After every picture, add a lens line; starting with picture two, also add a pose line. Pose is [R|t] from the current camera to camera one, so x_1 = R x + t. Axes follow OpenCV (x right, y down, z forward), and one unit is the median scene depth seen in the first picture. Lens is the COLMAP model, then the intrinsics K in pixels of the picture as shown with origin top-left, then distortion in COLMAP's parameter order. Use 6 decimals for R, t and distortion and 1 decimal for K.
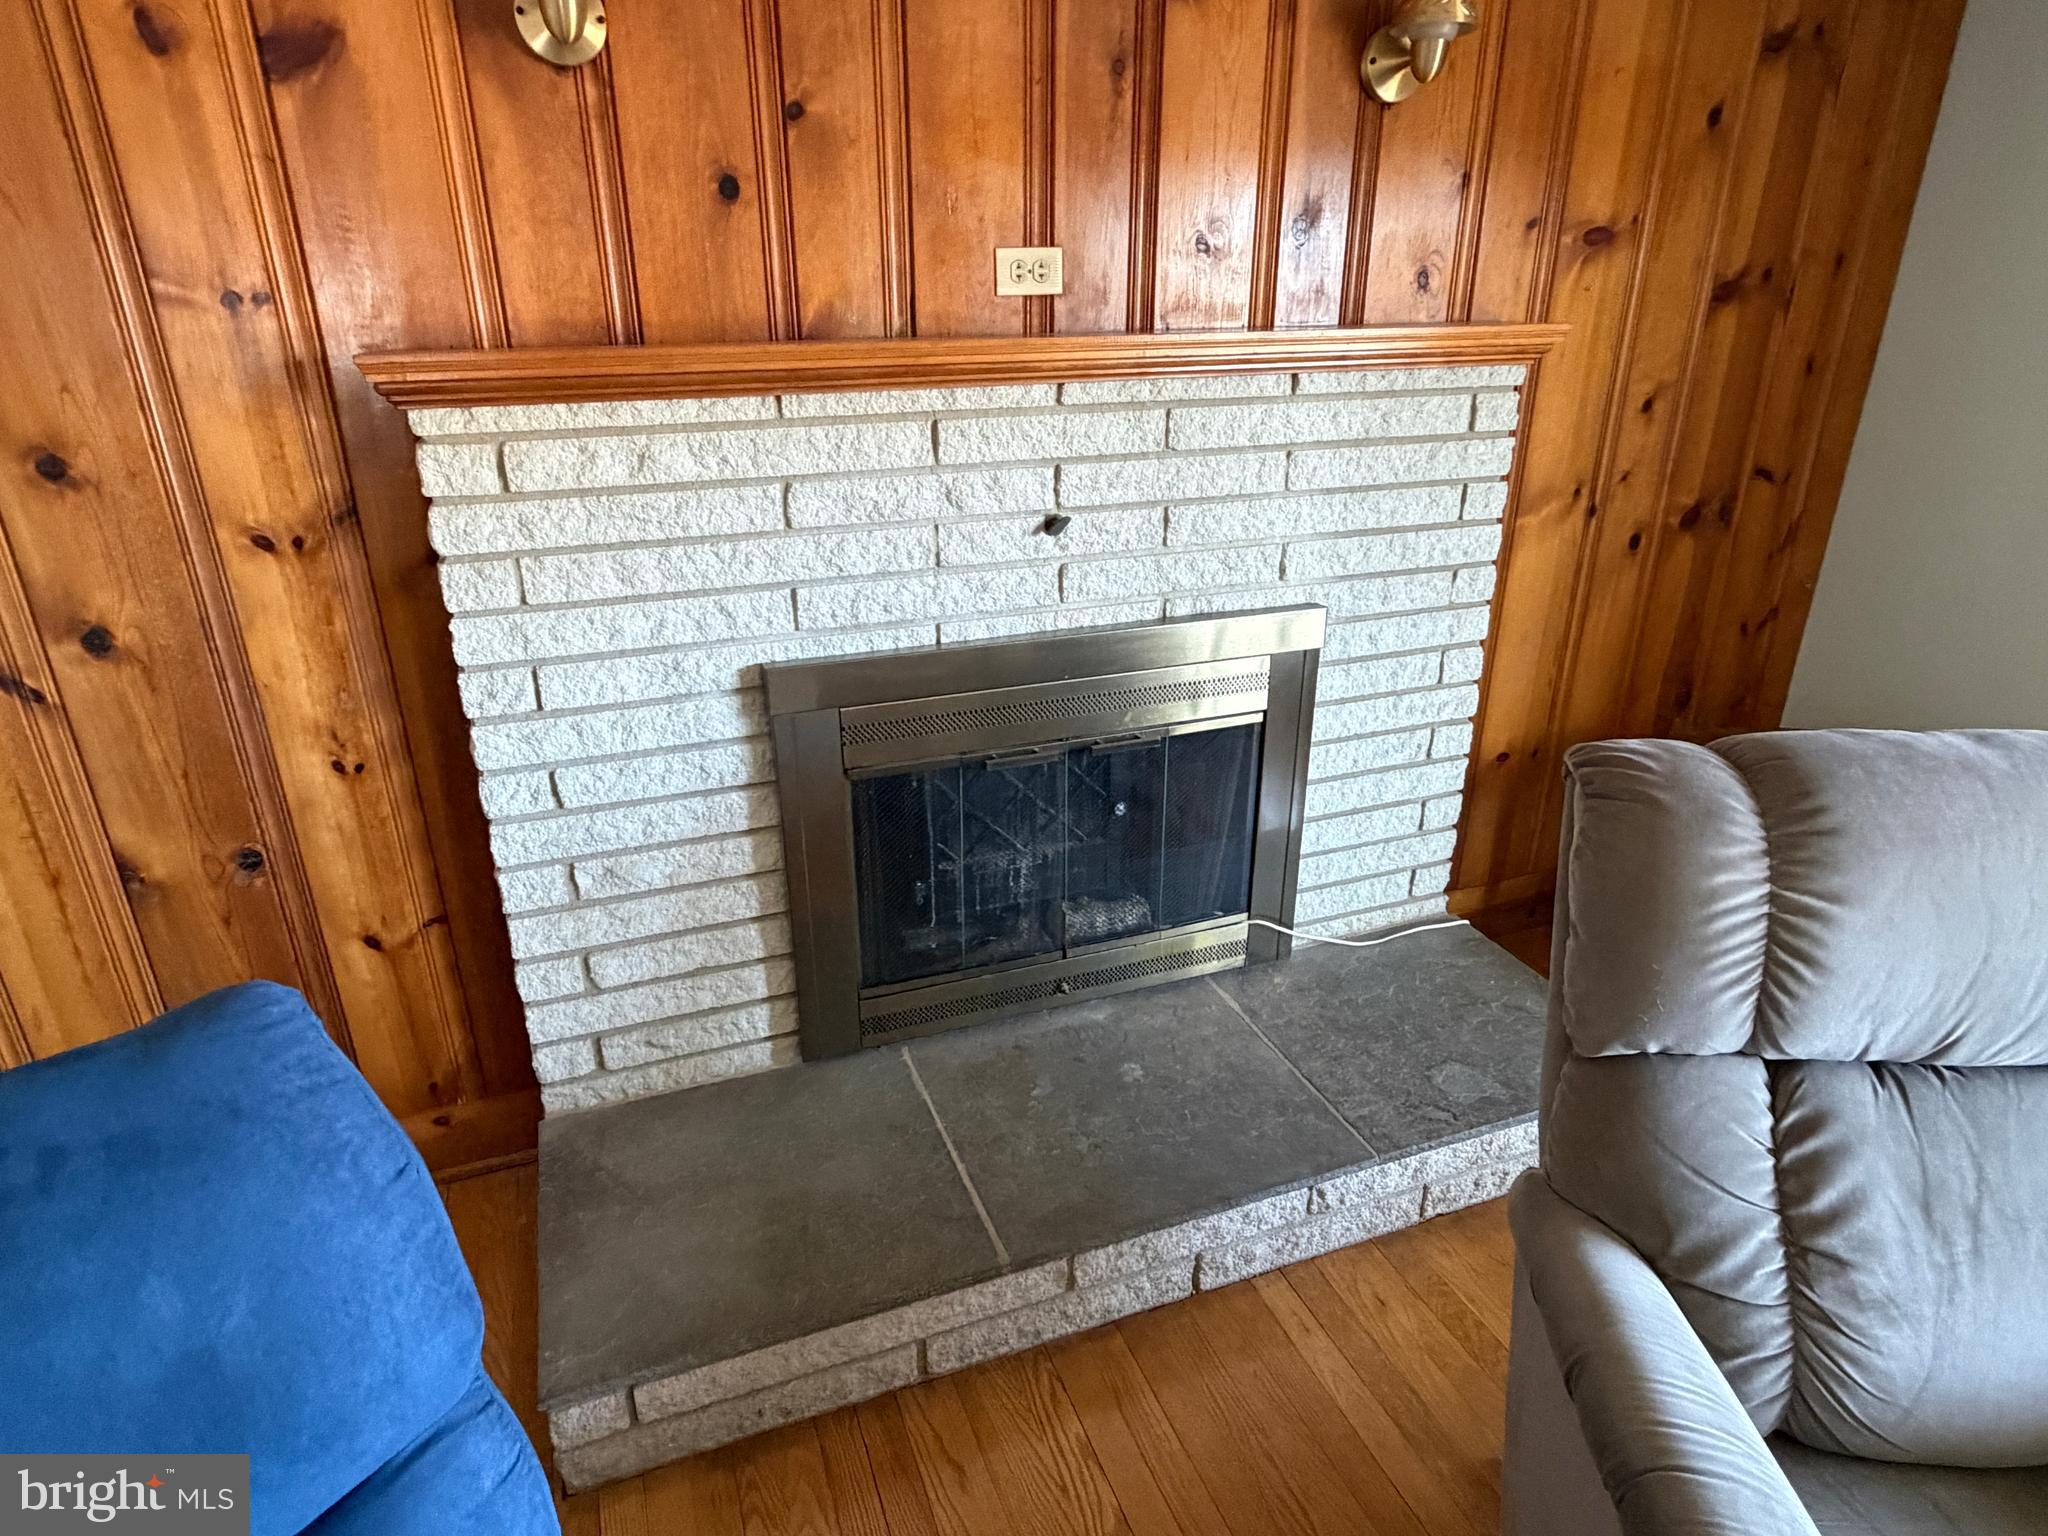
lens RADIAL K [[1143.8, 0, 1019.3], [0, 1143.8, 767.0], [0, 0, 1]] dist [0.006230, 0.001015]
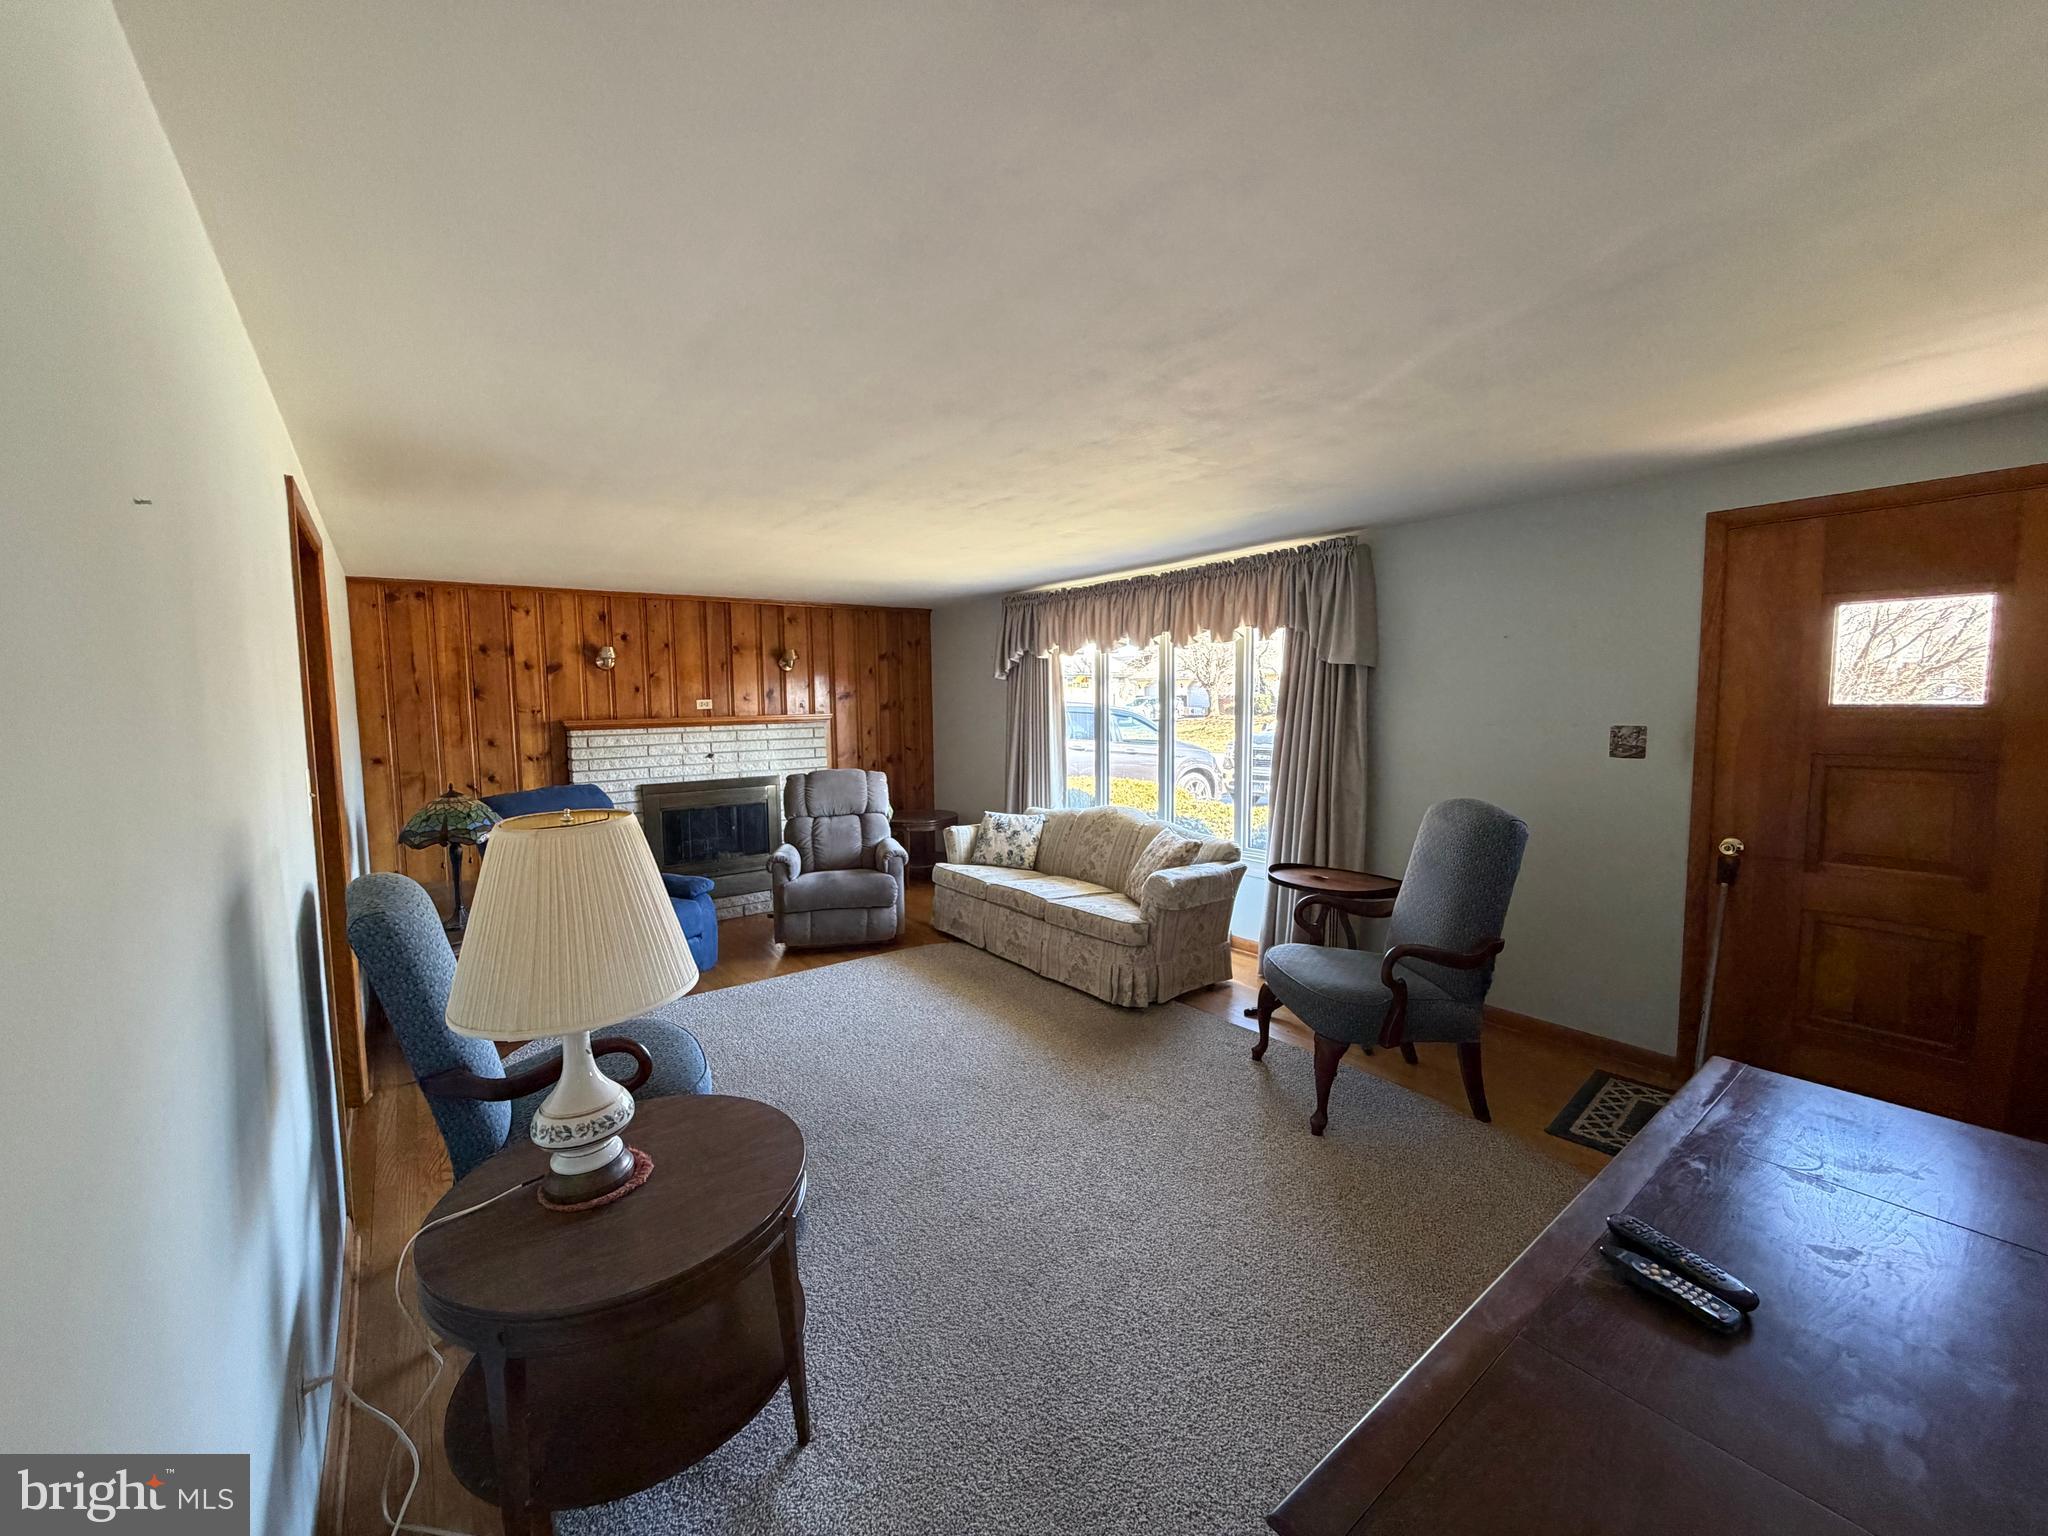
lens RADIAL K [[816.9, 0, 1025.1], [0, 816.9, 773.7], [0, 0, 1]] dist [0.001090, 0.000145]
pose [[0.953177, -0.028510, 0.301065, 0.257229], [0.115605, 0.954284, -0.275639, 0.954129], [-0.279443, 0.297538, 0.912898, -2.443449]]
